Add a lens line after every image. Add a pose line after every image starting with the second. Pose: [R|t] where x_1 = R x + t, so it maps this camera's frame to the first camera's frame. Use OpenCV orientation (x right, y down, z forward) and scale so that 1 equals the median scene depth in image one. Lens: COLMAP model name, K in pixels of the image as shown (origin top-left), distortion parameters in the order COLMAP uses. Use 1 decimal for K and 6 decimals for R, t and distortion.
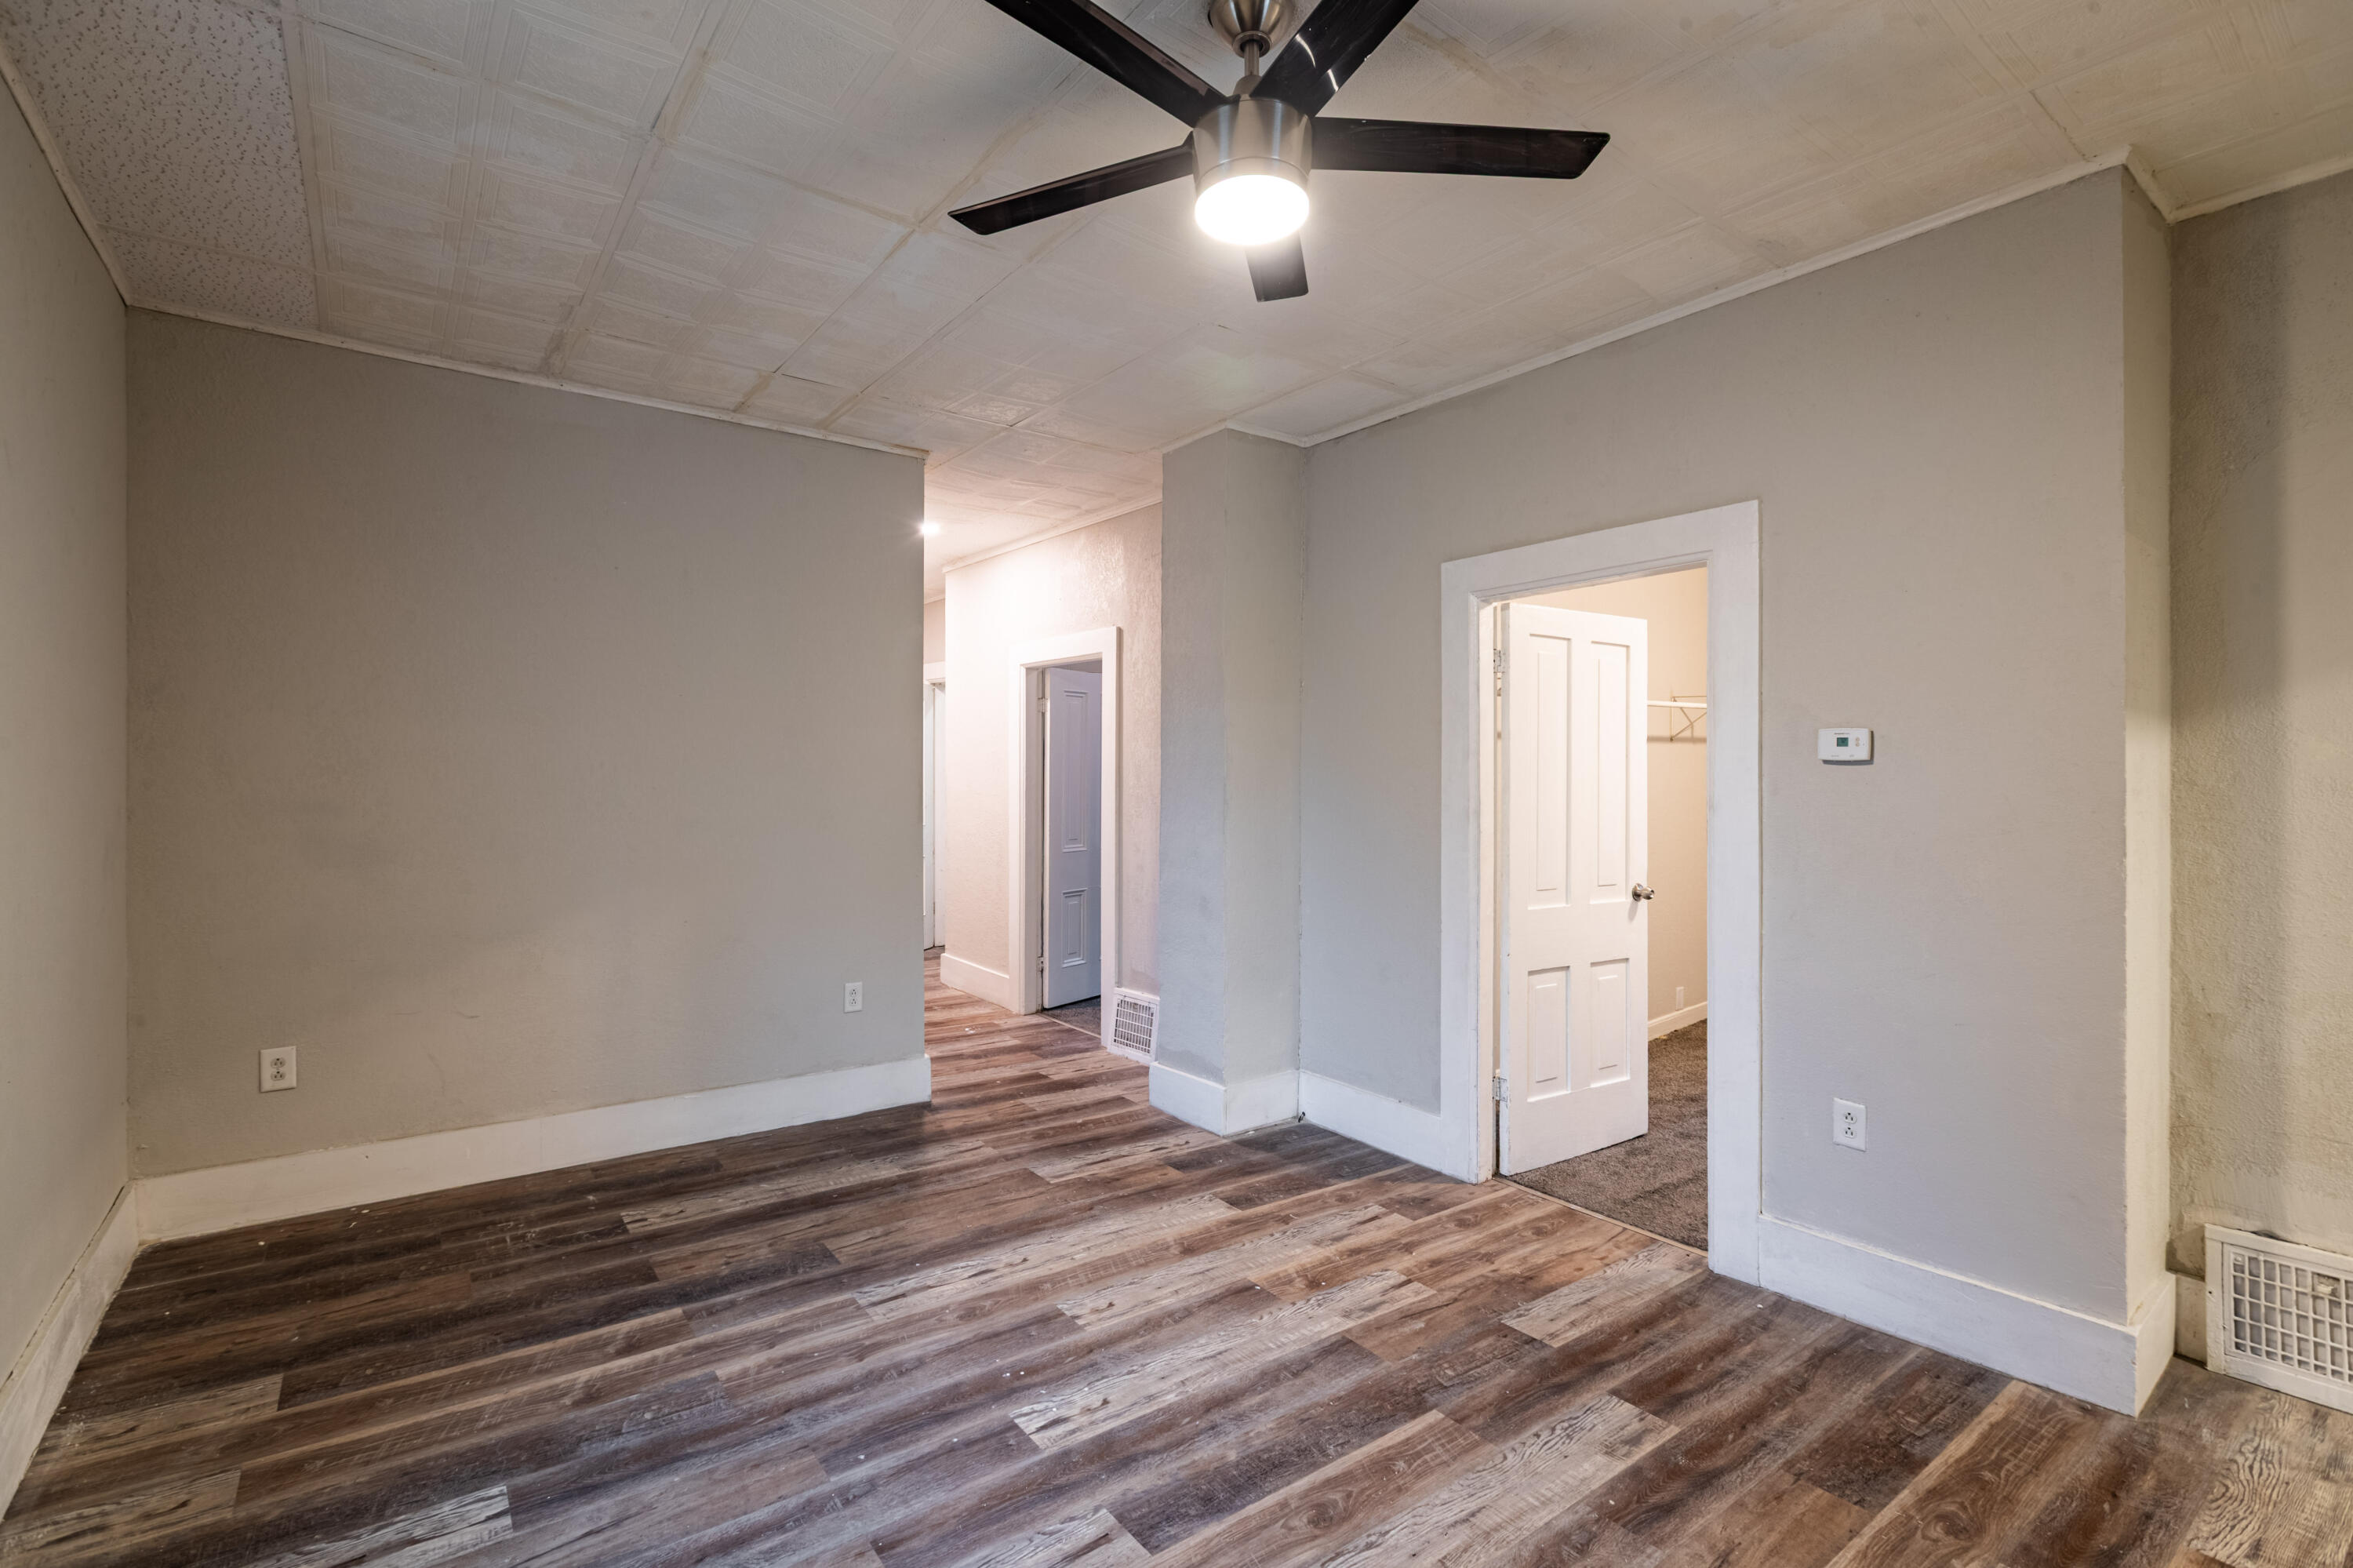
lens RADIAL K [[1050.9, 0, 1168.0], [0, 1050.9, 776.6], [0, 0, 1]] dist [0.000246, -0.000447]
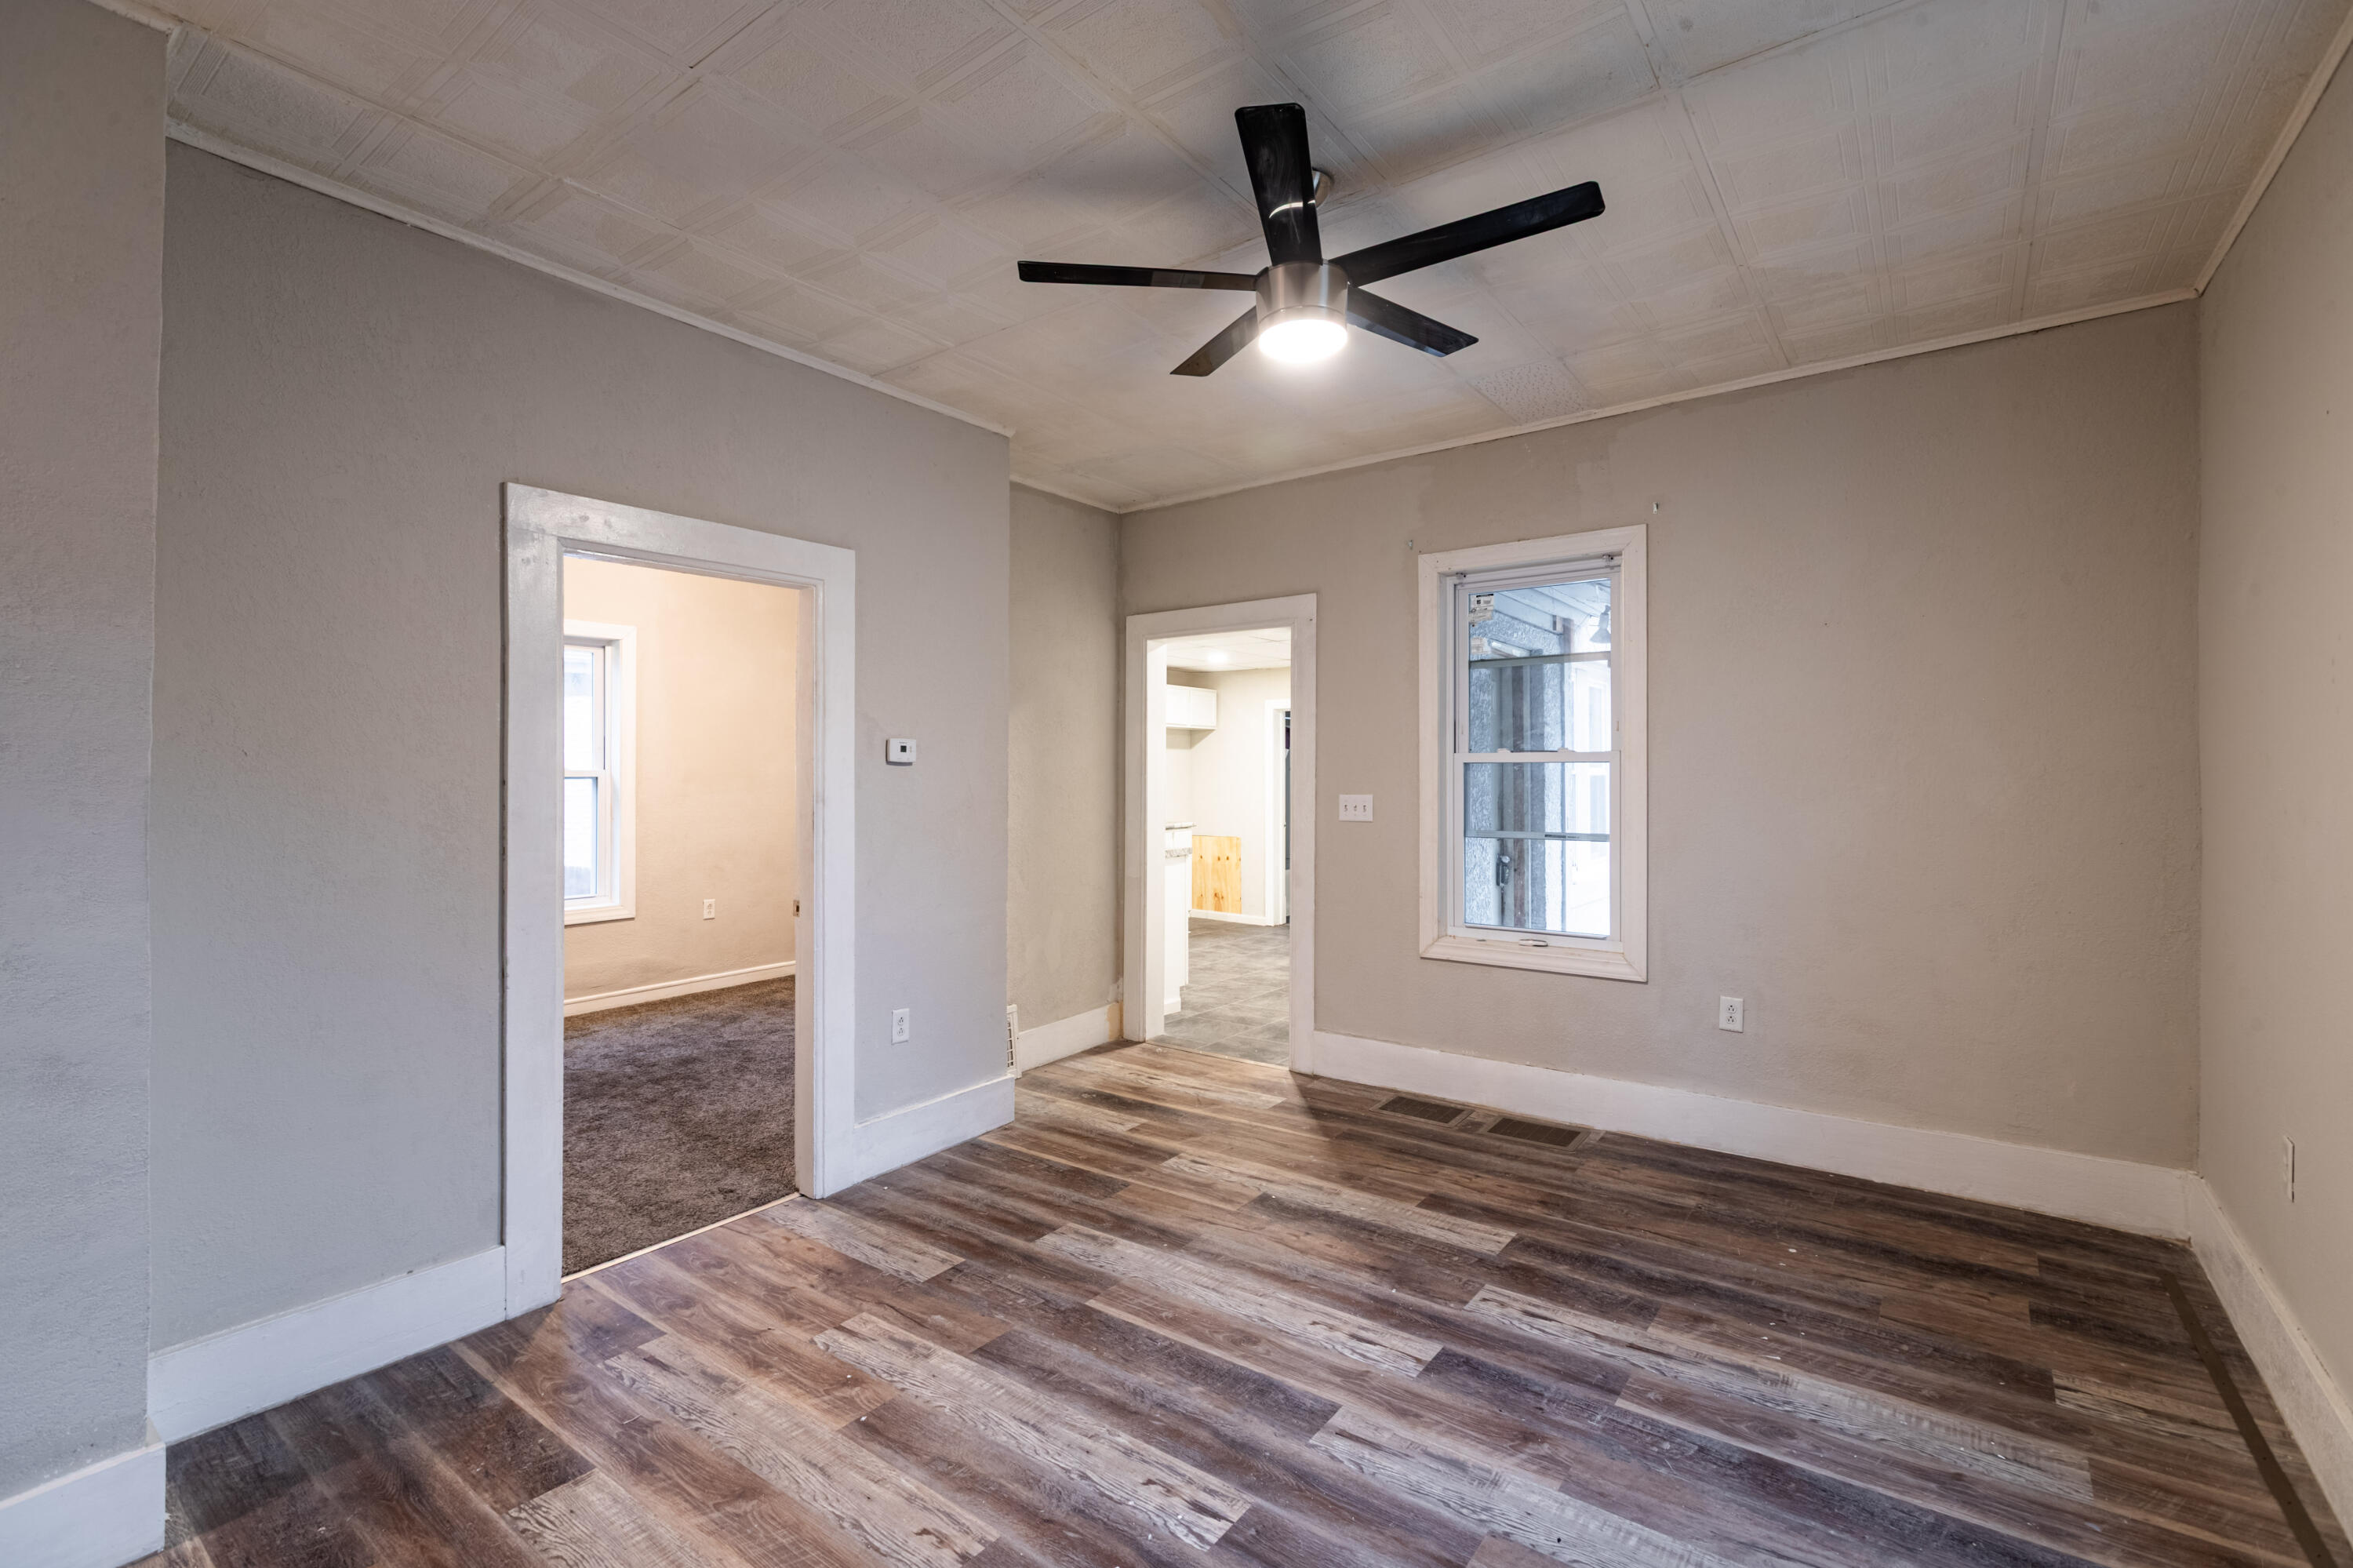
lens RADIAL K [[1050.9, 0, 1169.0], [0, 1050.9, 778.1], [0, 0, 1]] dist [0.000246, -0.000447]
pose [[-0.280710, -0.004410, 0.959783, -0.786626], [0.002567, 0.999982, 0.005346, -0.001397], [-0.959789, 0.003964, -0.280693, 1.063465]]
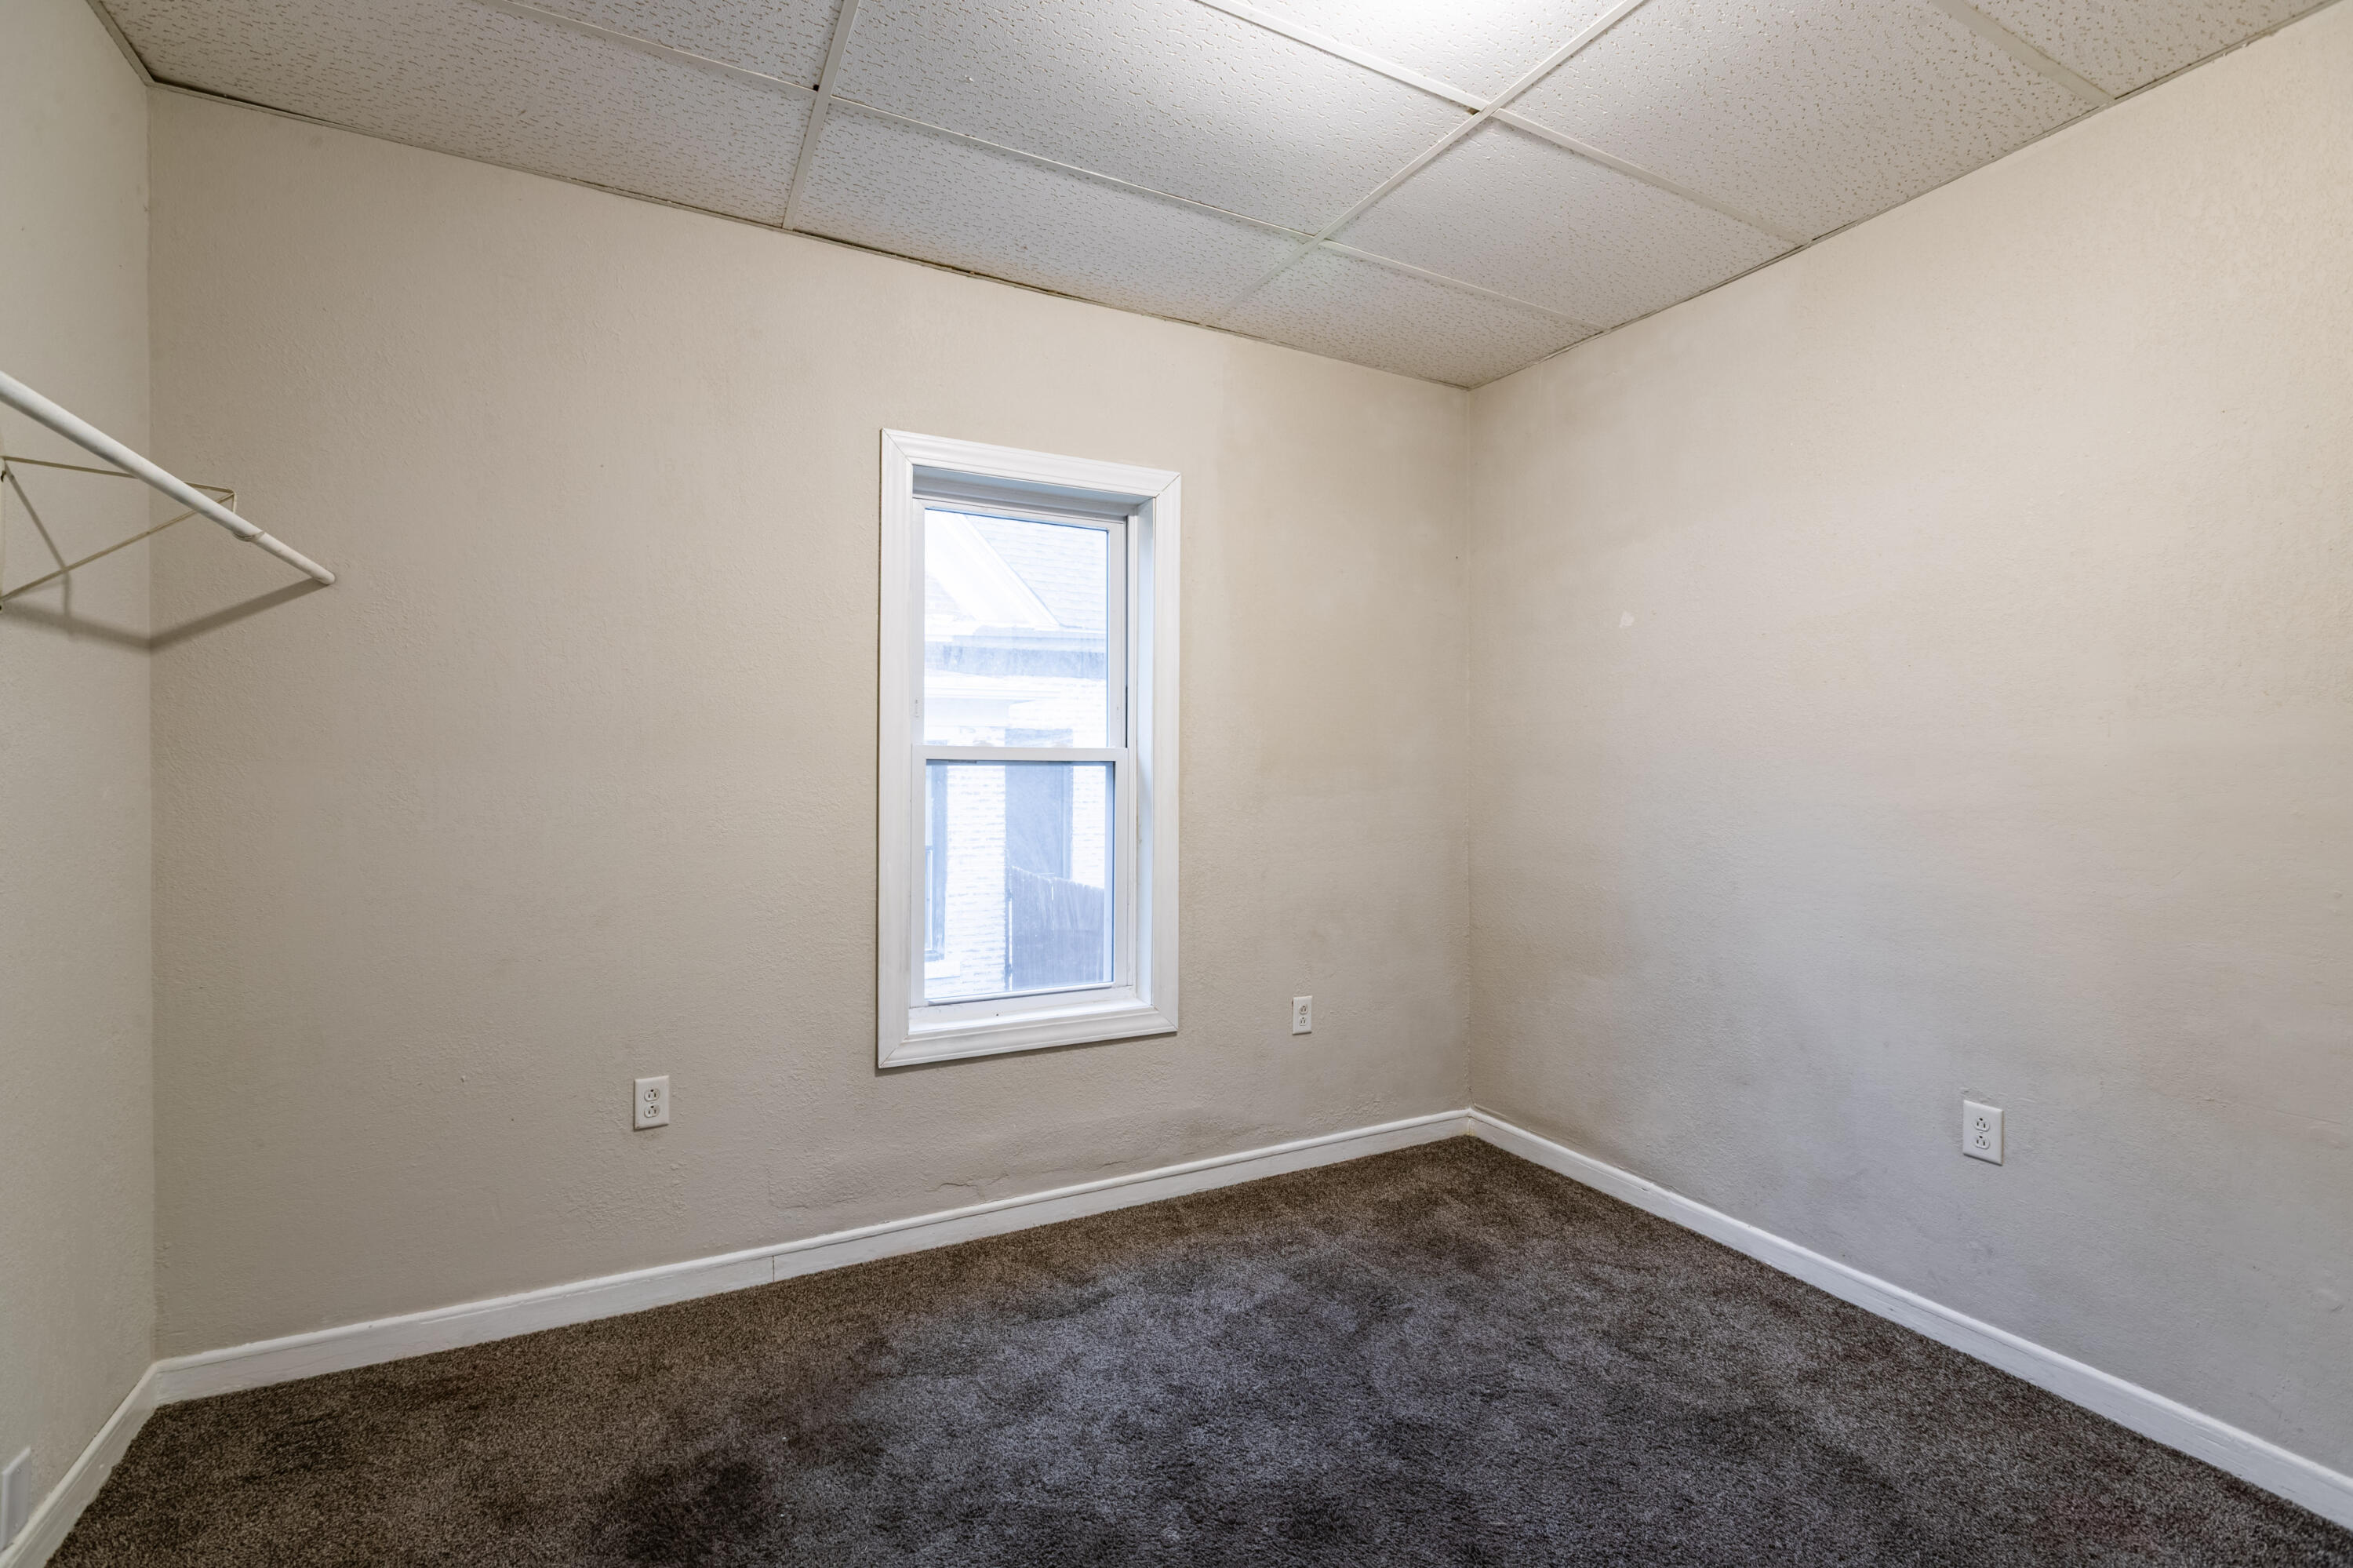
lens RADIAL K [[1050.9, 0, 1174.4], [0, 1050.9, 776.5], [0, 0, 1]] dist [0.000246, -0.000447]
pose [[0.150644, -0.008440, 0.988552, -0.149398], [-0.001099, 0.999962, 0.008704, 0.005776], [-0.988587, -0.002397, 0.150629, 1.205011]]
